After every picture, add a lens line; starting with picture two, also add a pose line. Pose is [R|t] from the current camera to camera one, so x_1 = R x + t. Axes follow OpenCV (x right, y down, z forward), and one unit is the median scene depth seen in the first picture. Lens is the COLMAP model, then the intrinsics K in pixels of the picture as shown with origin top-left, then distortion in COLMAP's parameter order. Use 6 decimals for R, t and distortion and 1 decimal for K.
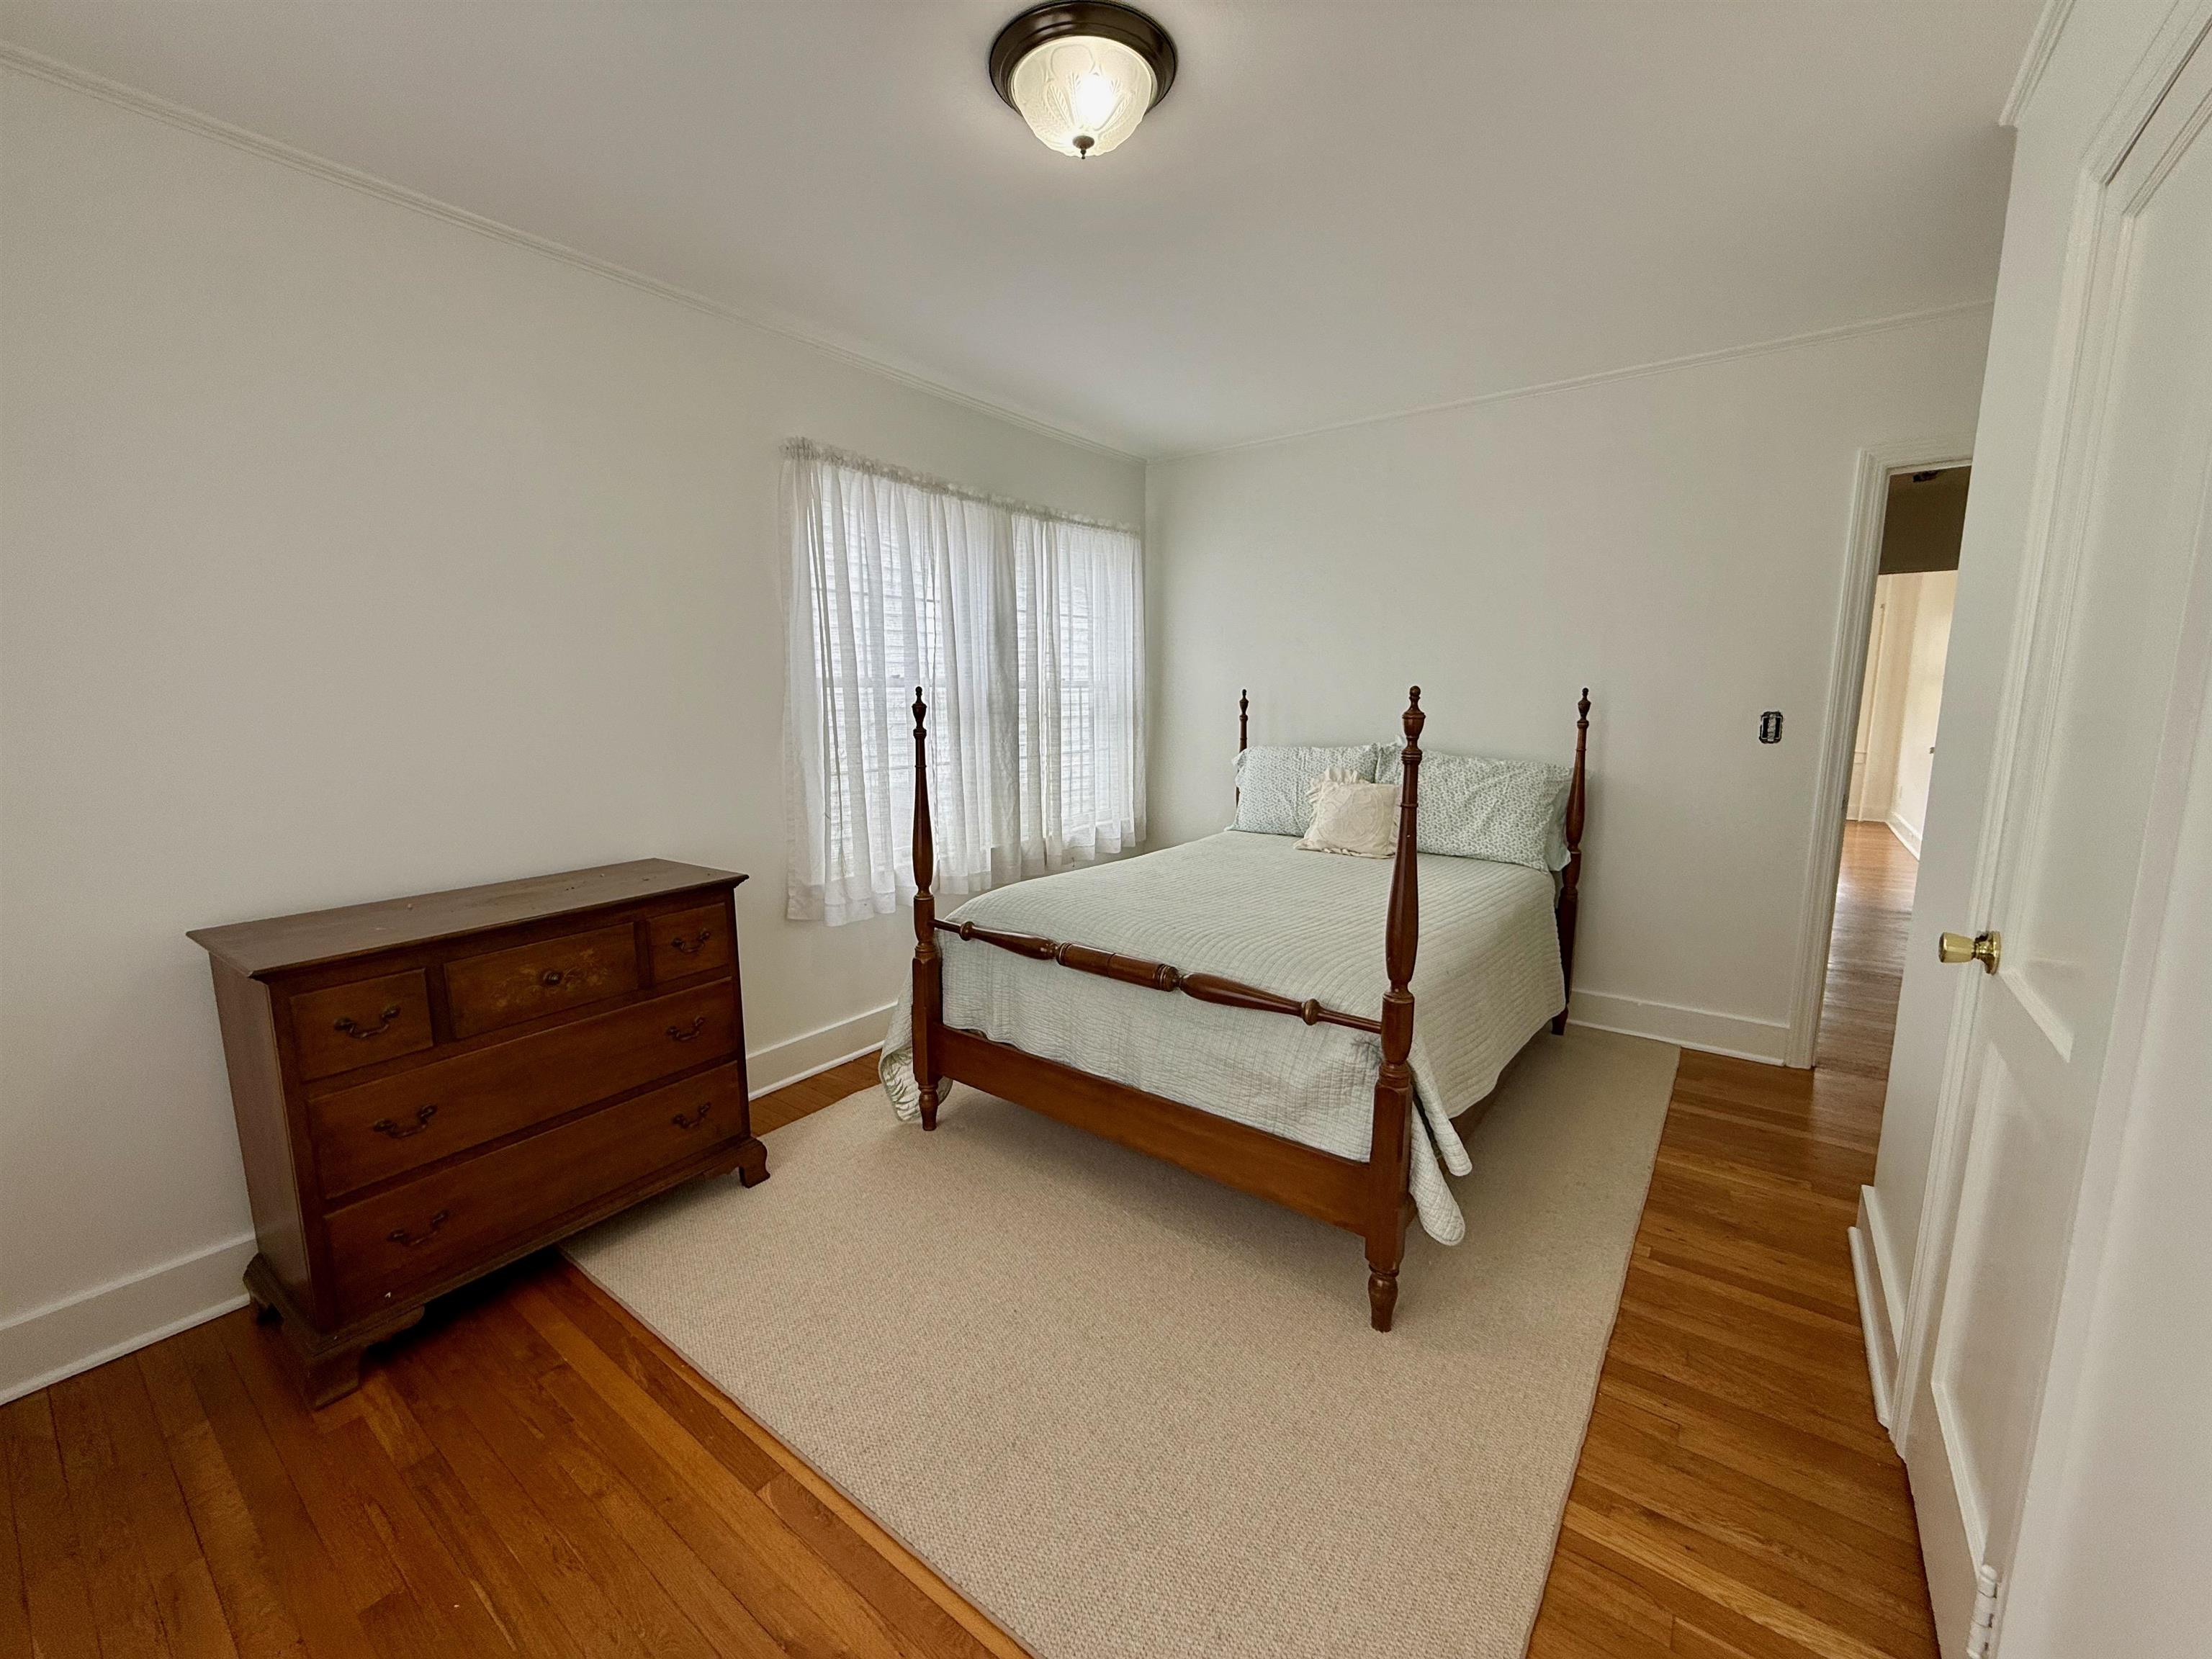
lens RADIAL K [[886.1, 0, 1106.0], [0, 886.1, 829.5], [0, 0, 1]] dist [0.000938, -0.000103]
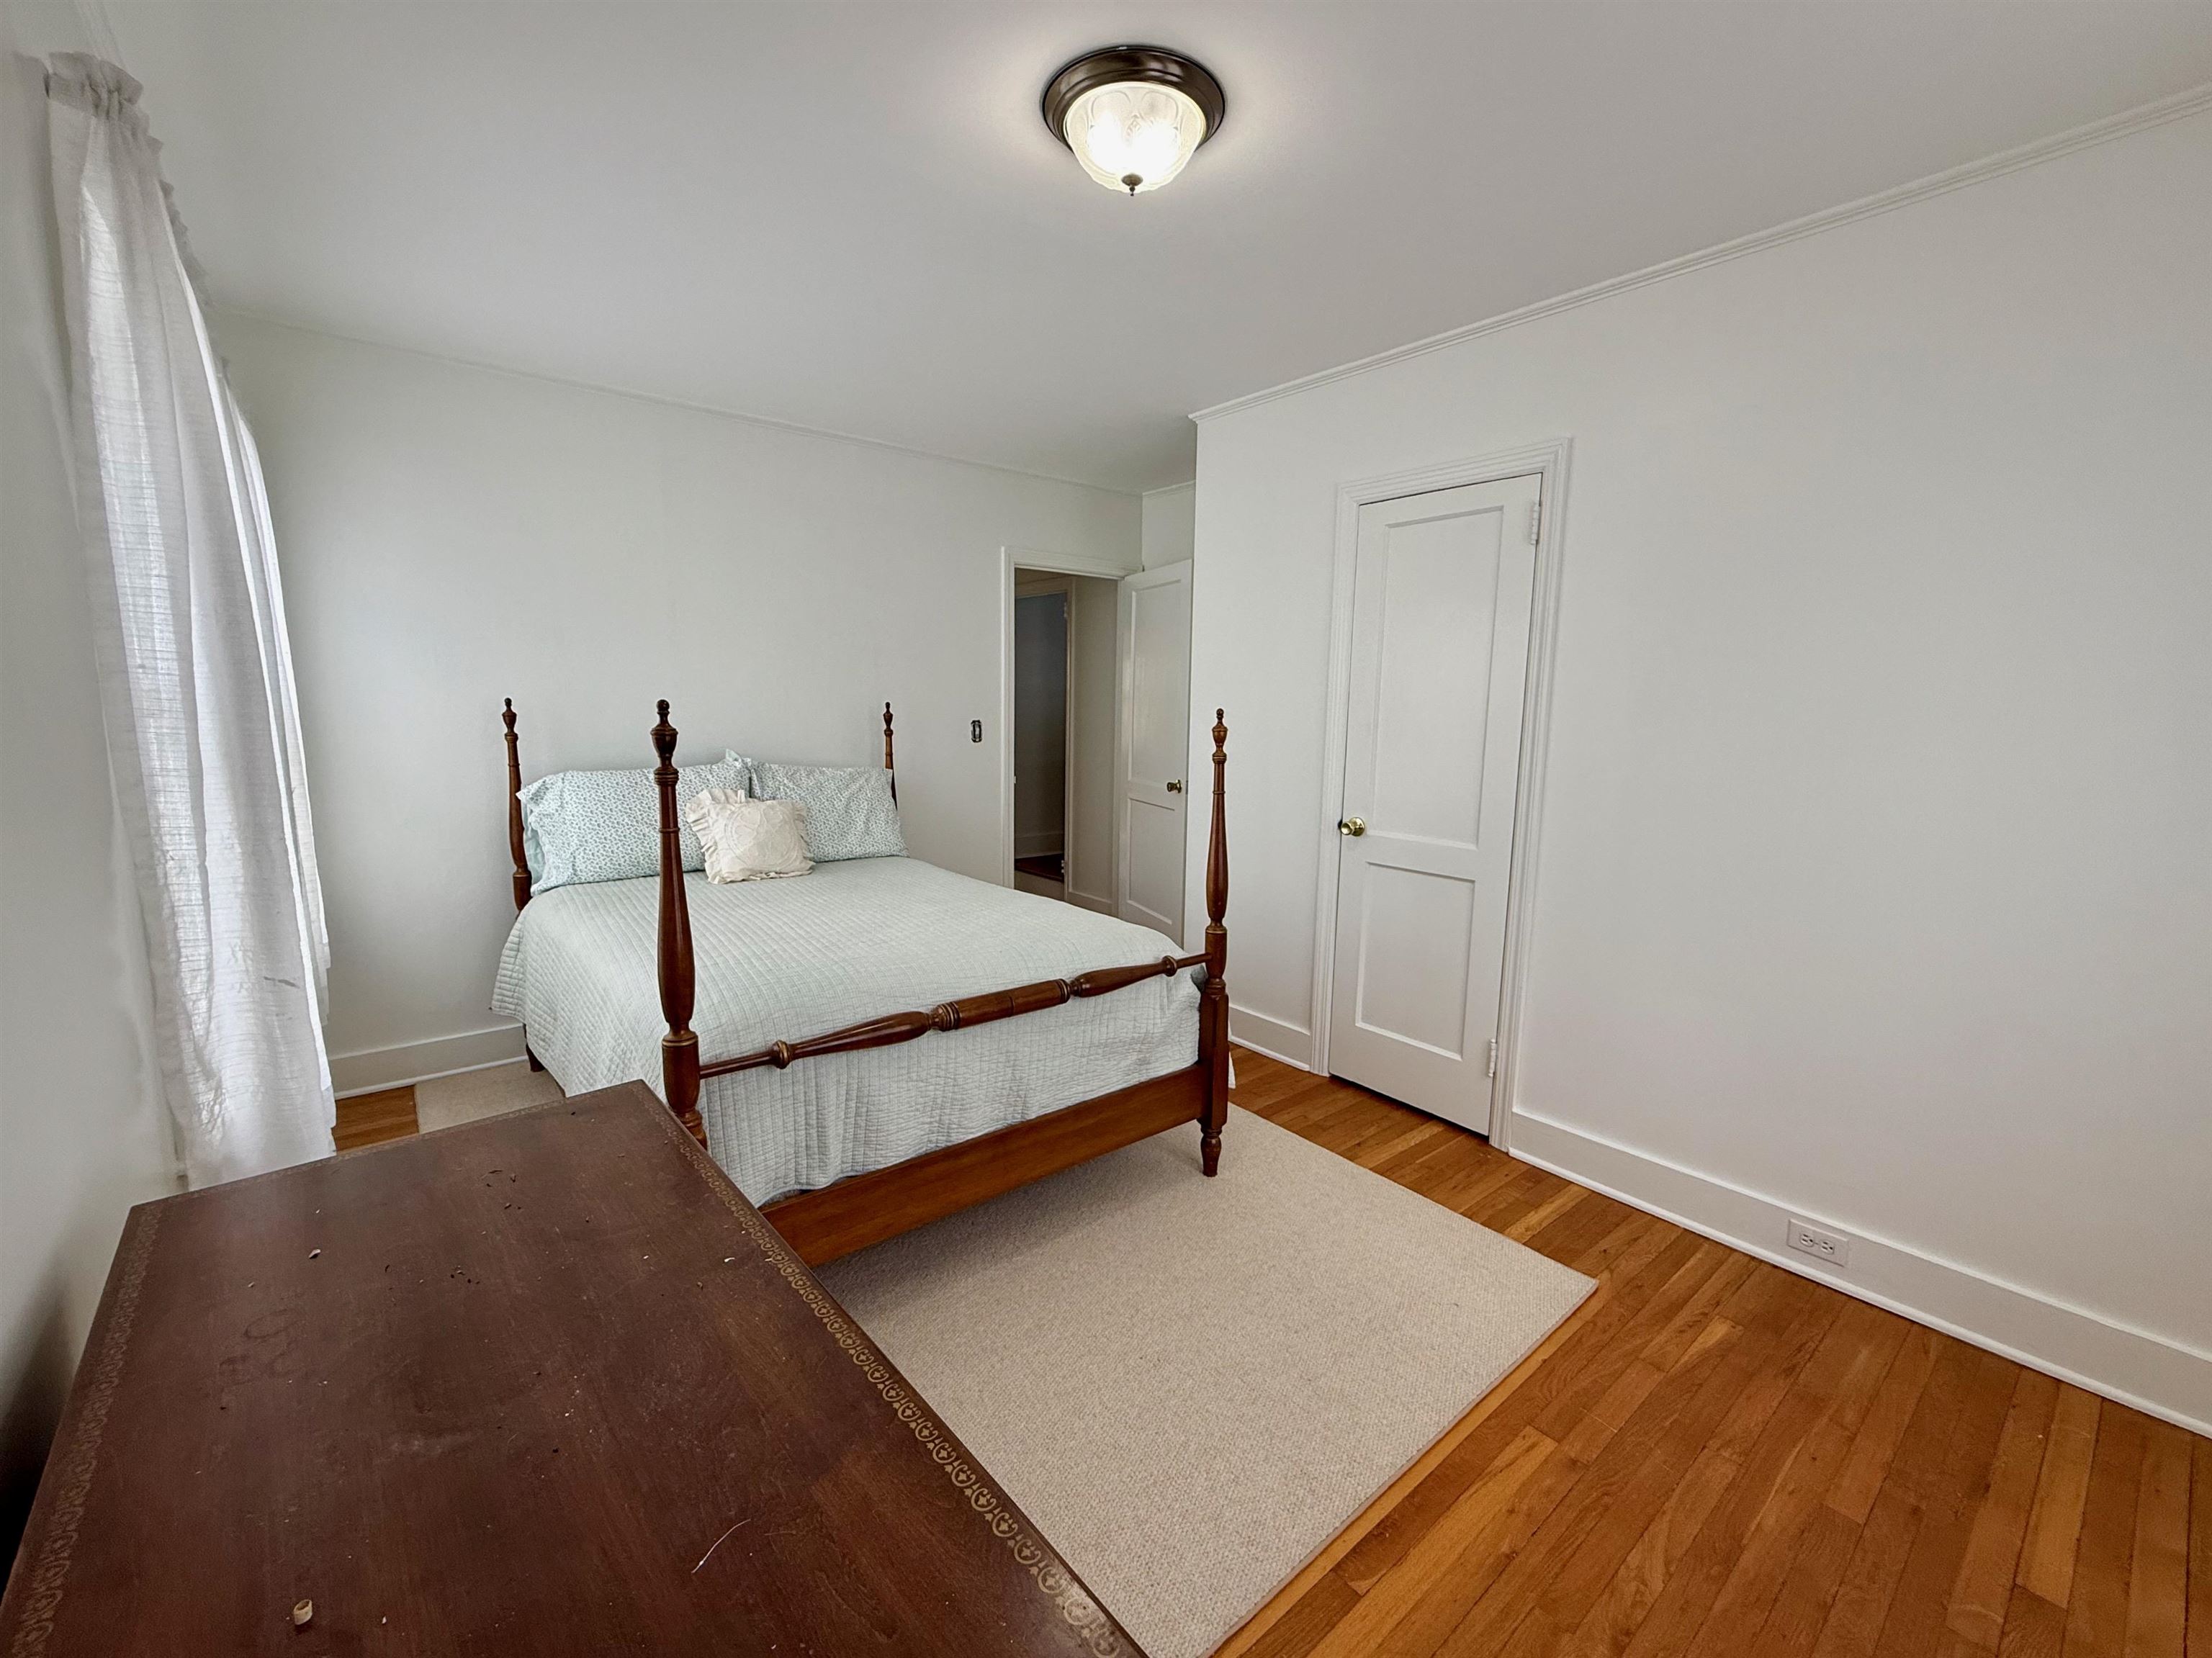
lens RADIAL K [[915.4, 0, 1089.6], [0, 915.4, 826.6], [0, 0, 1]] dist [-0.001594, -0.000243]
pose [[0.235612, -0.124642, 0.963821, -0.926001], [0.135663, 0.986250, 0.094379, -0.114531], [-0.962332, 0.108519, 0.249281, 0.694452]]
